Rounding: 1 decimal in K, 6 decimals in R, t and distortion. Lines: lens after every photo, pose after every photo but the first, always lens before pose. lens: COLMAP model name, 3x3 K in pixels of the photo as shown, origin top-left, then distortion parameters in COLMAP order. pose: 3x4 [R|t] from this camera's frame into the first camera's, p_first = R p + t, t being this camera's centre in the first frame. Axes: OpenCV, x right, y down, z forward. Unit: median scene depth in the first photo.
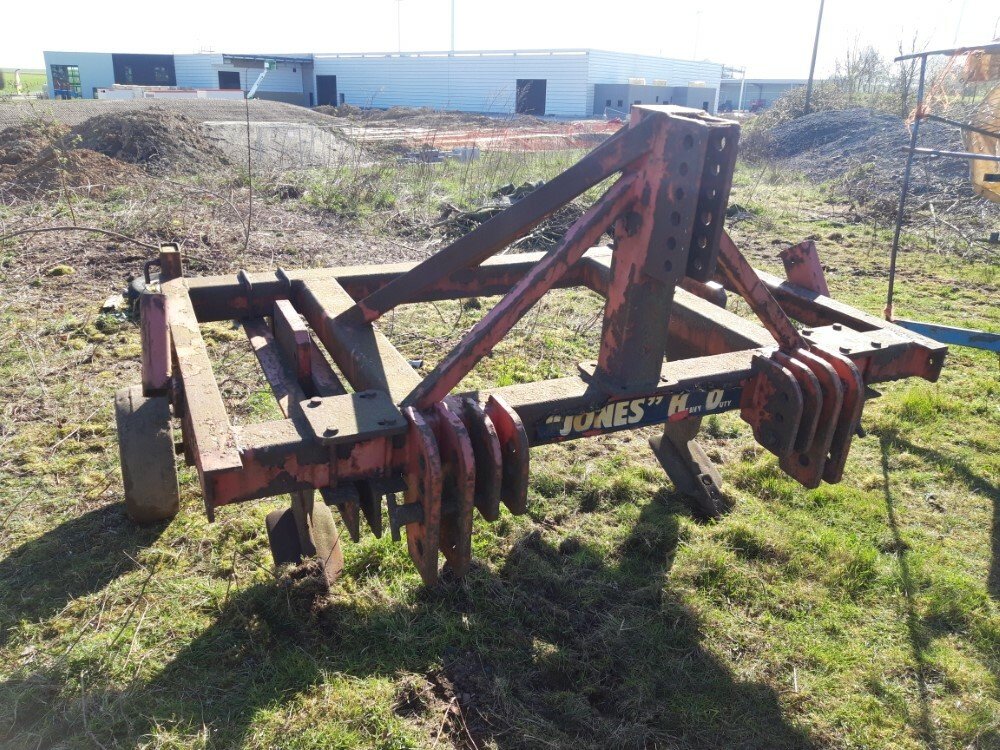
lens RADIAL K [[775.1, 0, 500.0], [0, 775.1, 375.0], [0, 0, 1]] dist [0.050191, -0.084210]
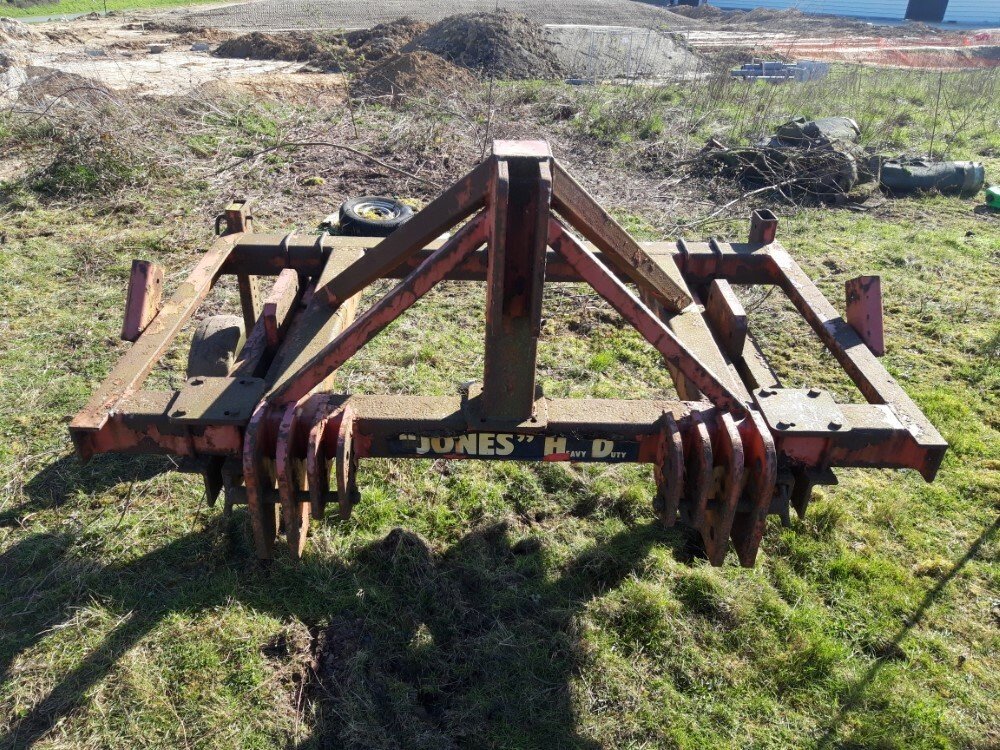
lens RADIAL K [[783.9, 0, 500.0], [0, 783.9, 375.0], [0, 0, 1]] dist [0.056640, -0.095107]
pose [[0.907464, 0.192957, -0.373198, 0.423594], [-0.151170, 0.978761, 0.138472, -0.142785], [0.391991, -0.069242, 0.917360, 0.071900]]
